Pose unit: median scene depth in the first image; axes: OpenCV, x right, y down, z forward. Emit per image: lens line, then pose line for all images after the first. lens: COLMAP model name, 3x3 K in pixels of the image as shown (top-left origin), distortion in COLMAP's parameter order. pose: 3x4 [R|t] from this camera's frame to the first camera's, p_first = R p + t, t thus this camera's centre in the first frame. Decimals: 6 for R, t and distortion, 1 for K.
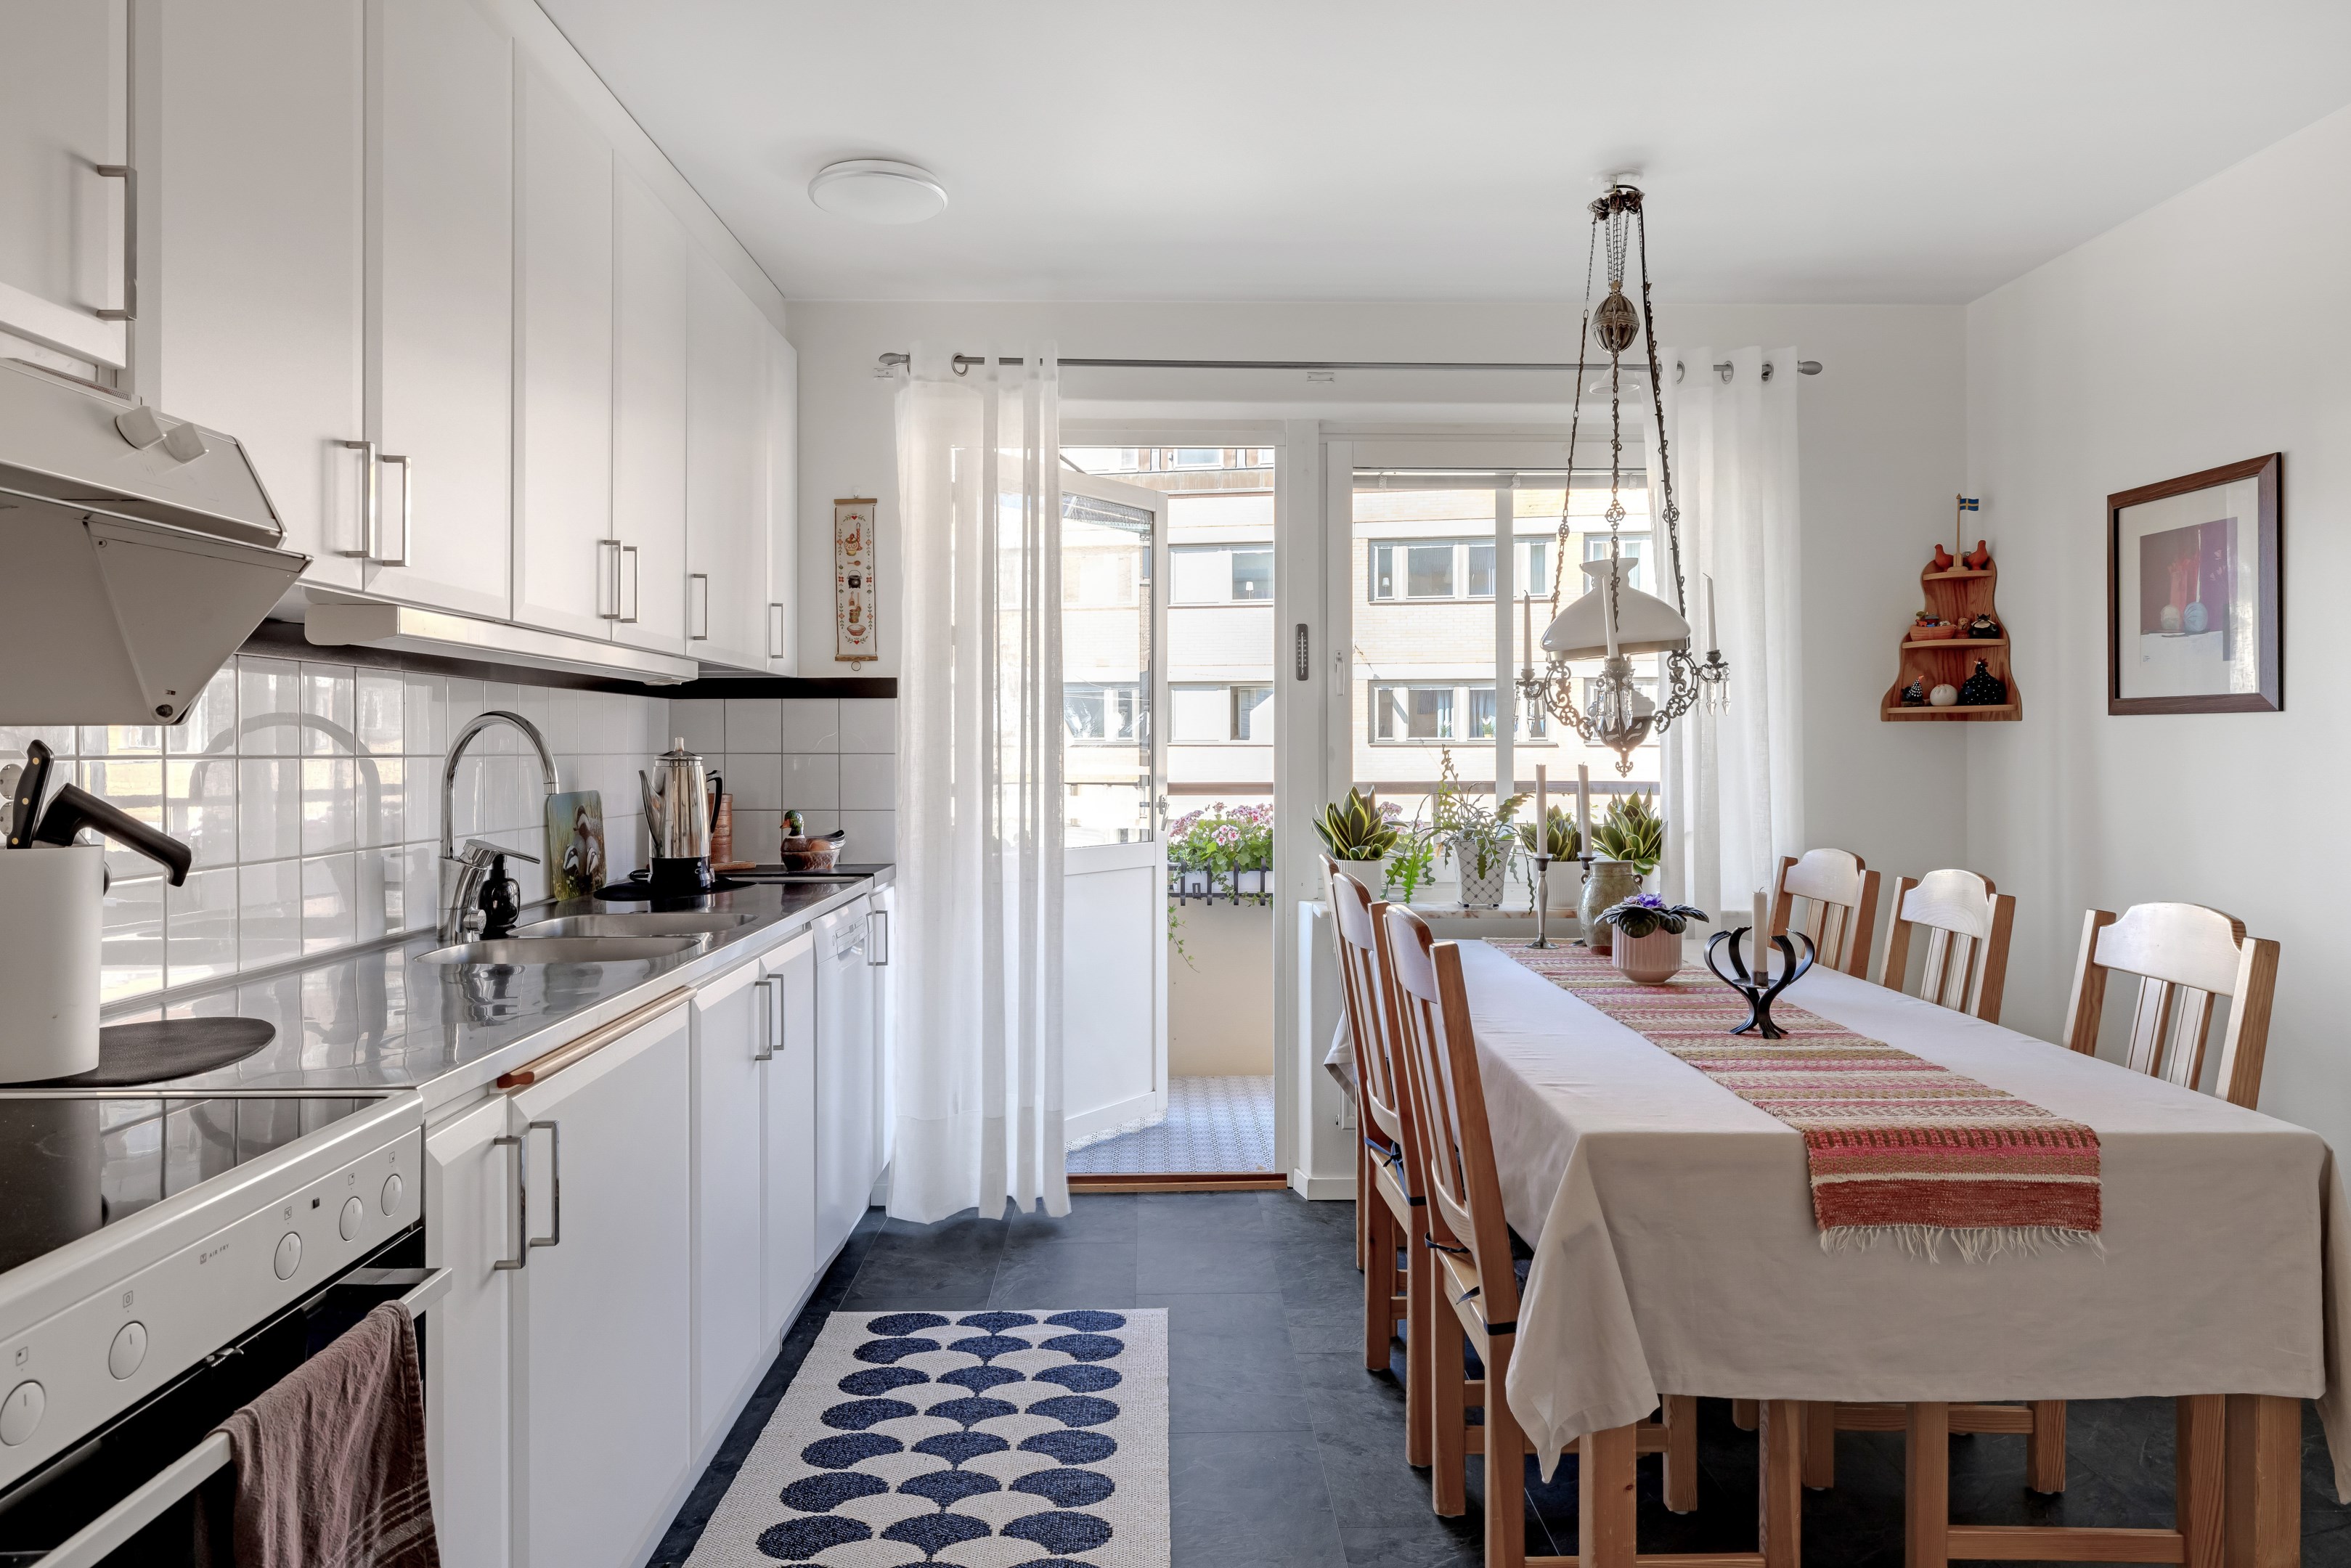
lens RADIAL K [[1452.4, 0, 1182.0], [0, 1452.4, 774.1], [0, 0, 1]] dist [-0.003069, -0.000251]
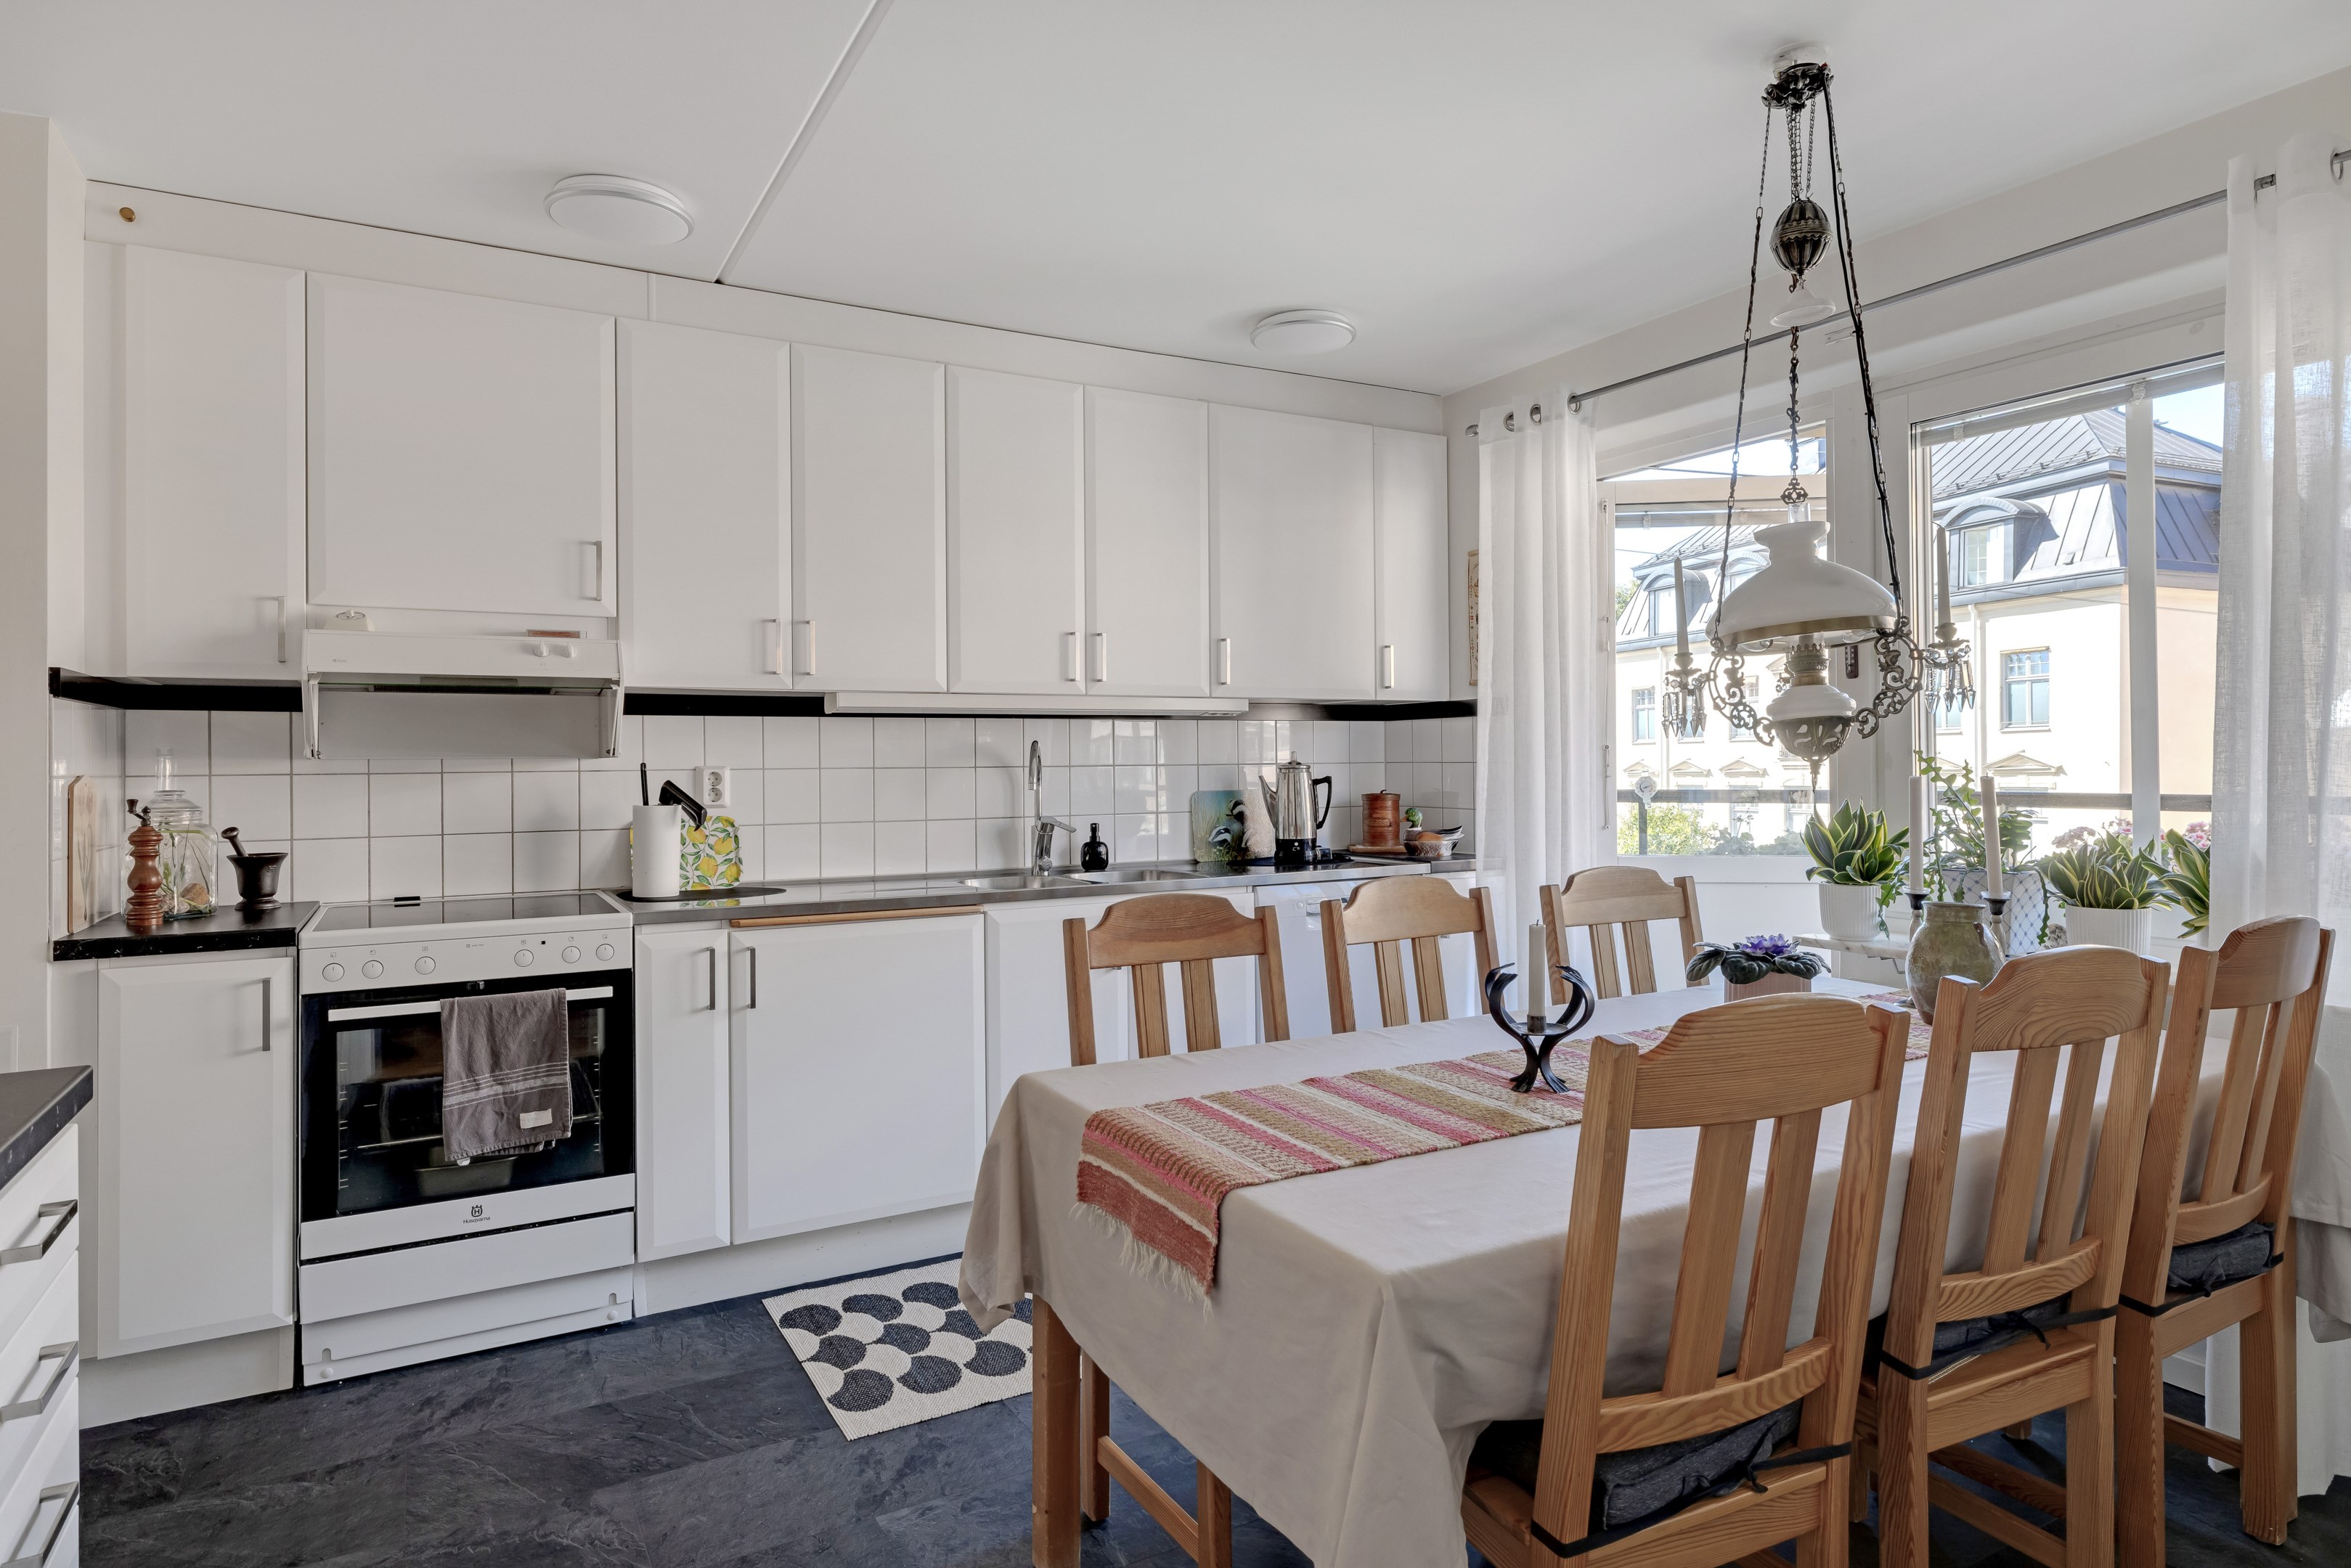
lens RADIAL K [[1323.1, 0, 1177.0], [0, 1323.1, 753.5], [0, 0, 1]] dist [-0.001657, -0.000708]
pose [[0.469445, -0.007561, -0.882929, 0.777147], [-0.006868, 0.999902, -0.012214, -0.008356], [0.882935, 0.011798, 0.469347, 0.339647]]
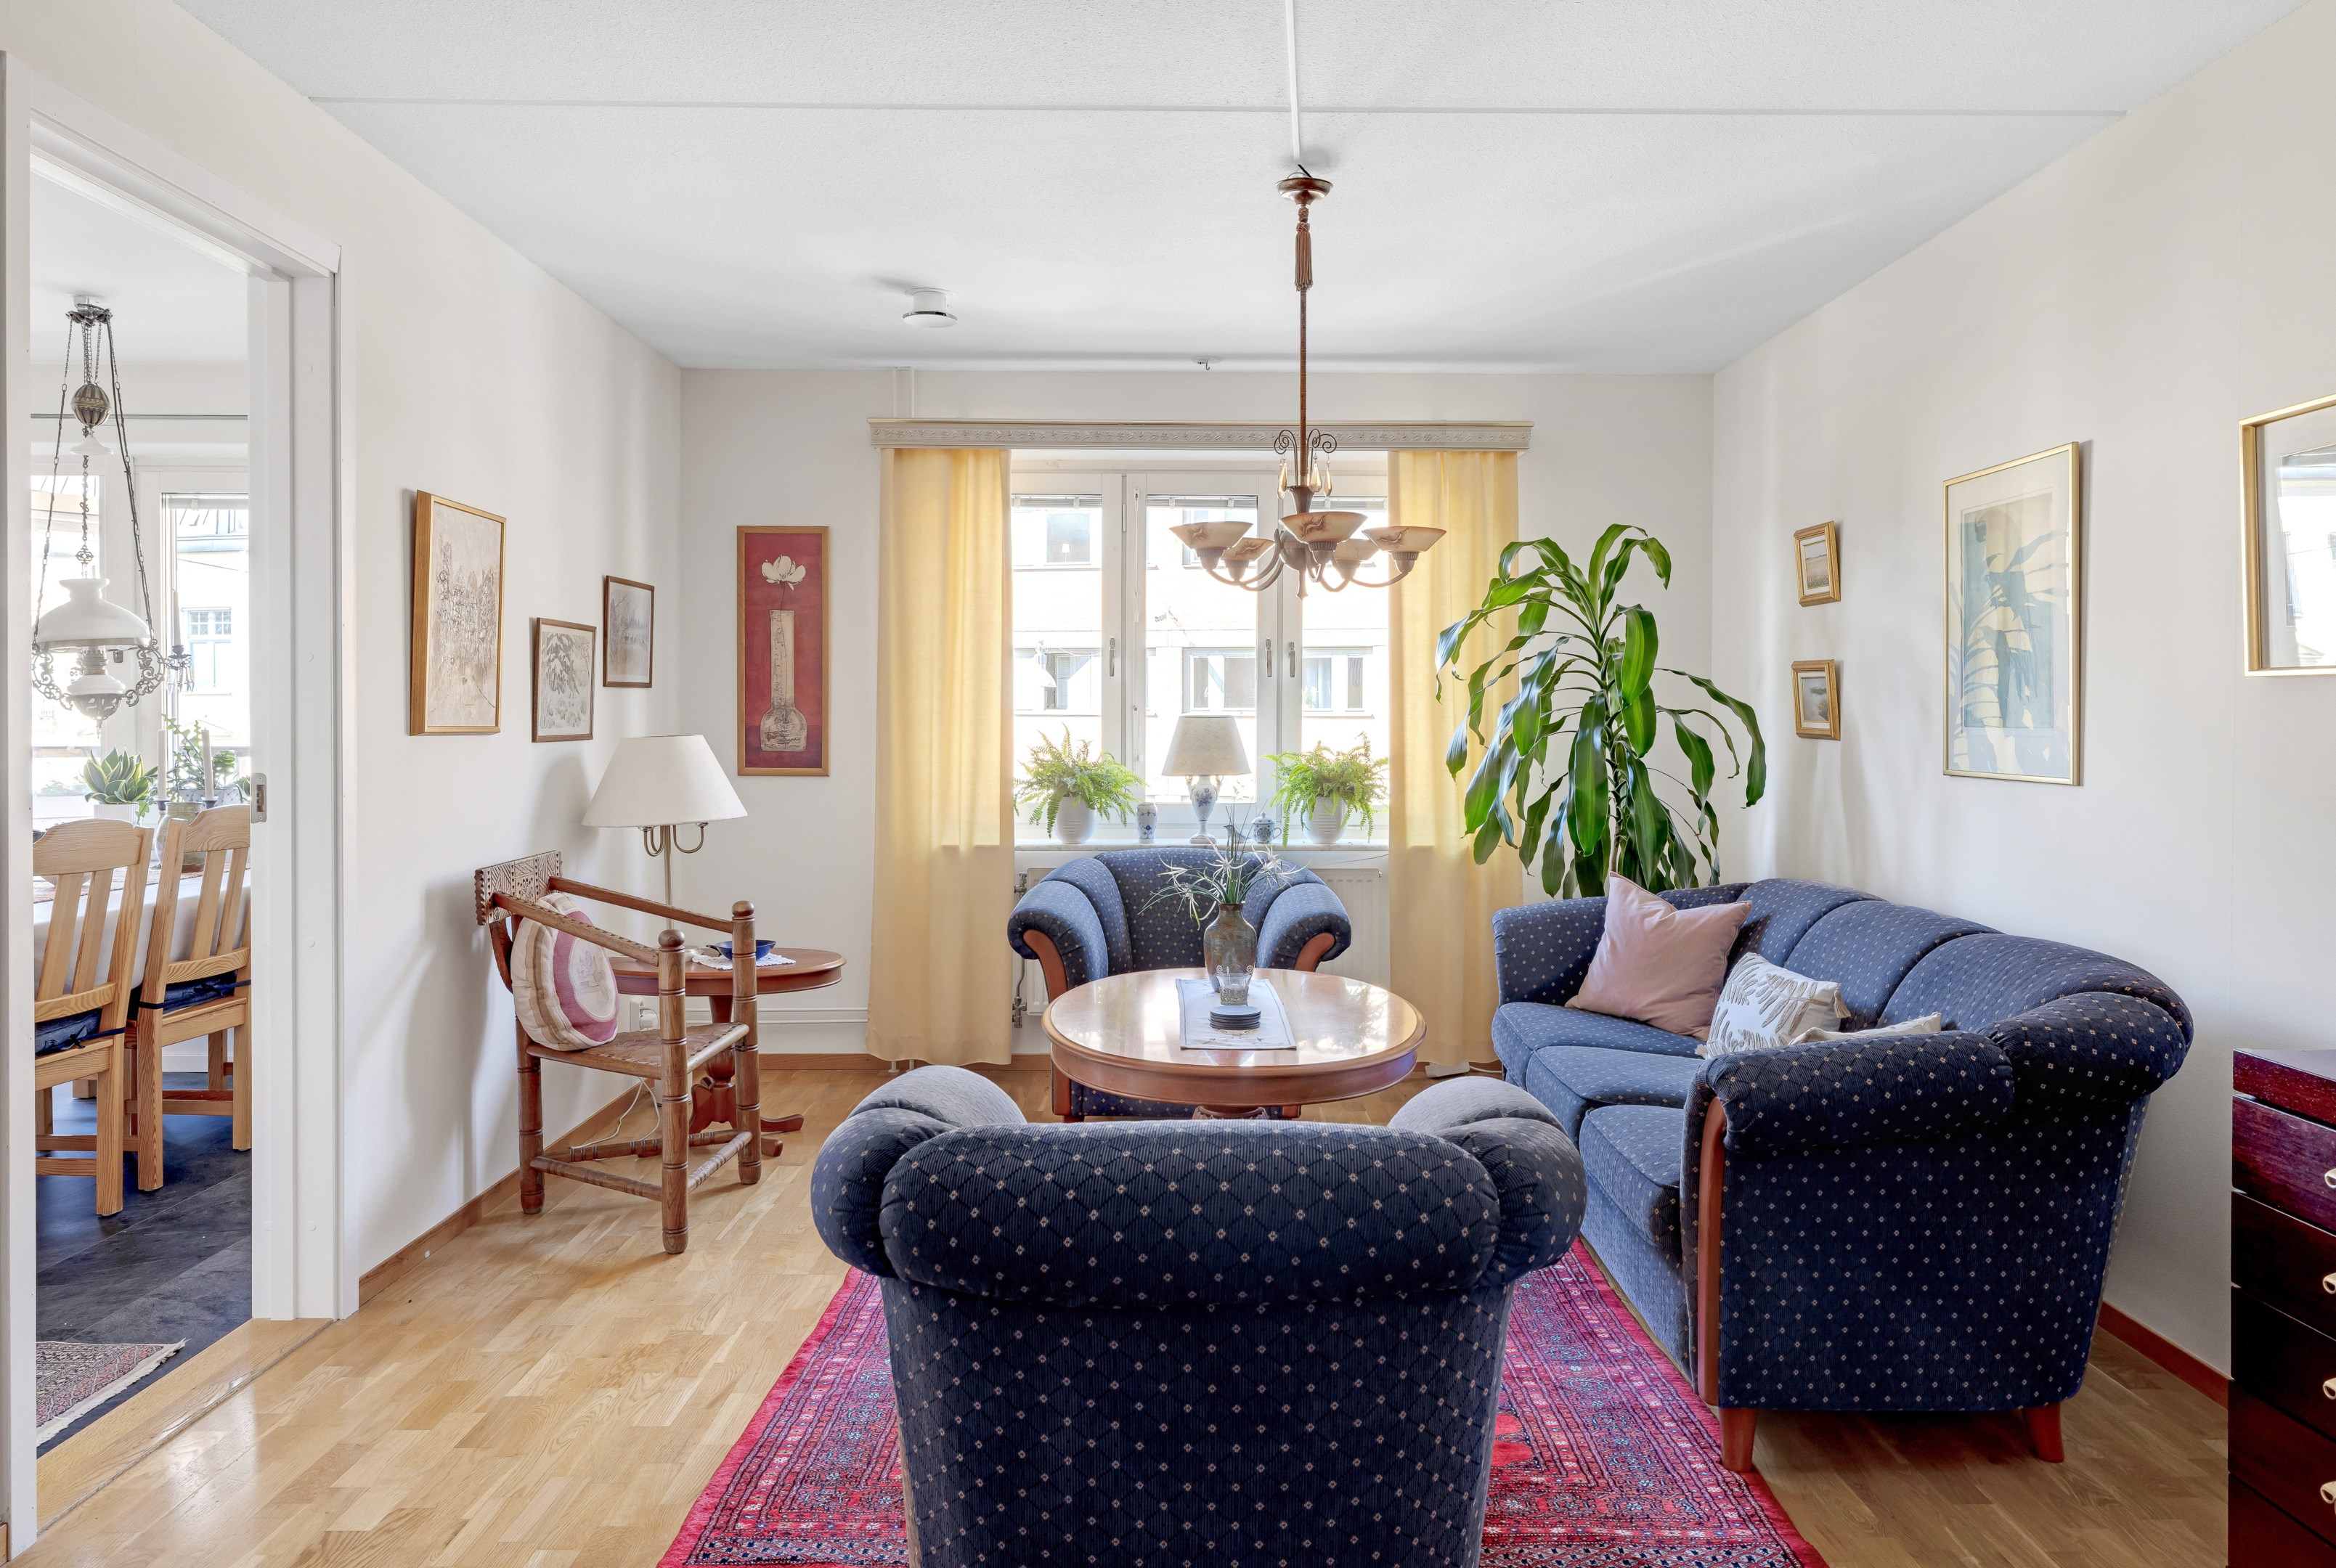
lens RADIAL K [[1597.5, 0, 1166.9], [0, 1597.5, 737.4], [0, 0, 1]] dist [0.003877, -0.000330]
pose [[0.999789, 0.002205, -0.020420, 1.317796], [-0.002321, 0.999981, -0.005645, 0.007006], [0.020407, 0.005691, 0.999776, -0.468956]]
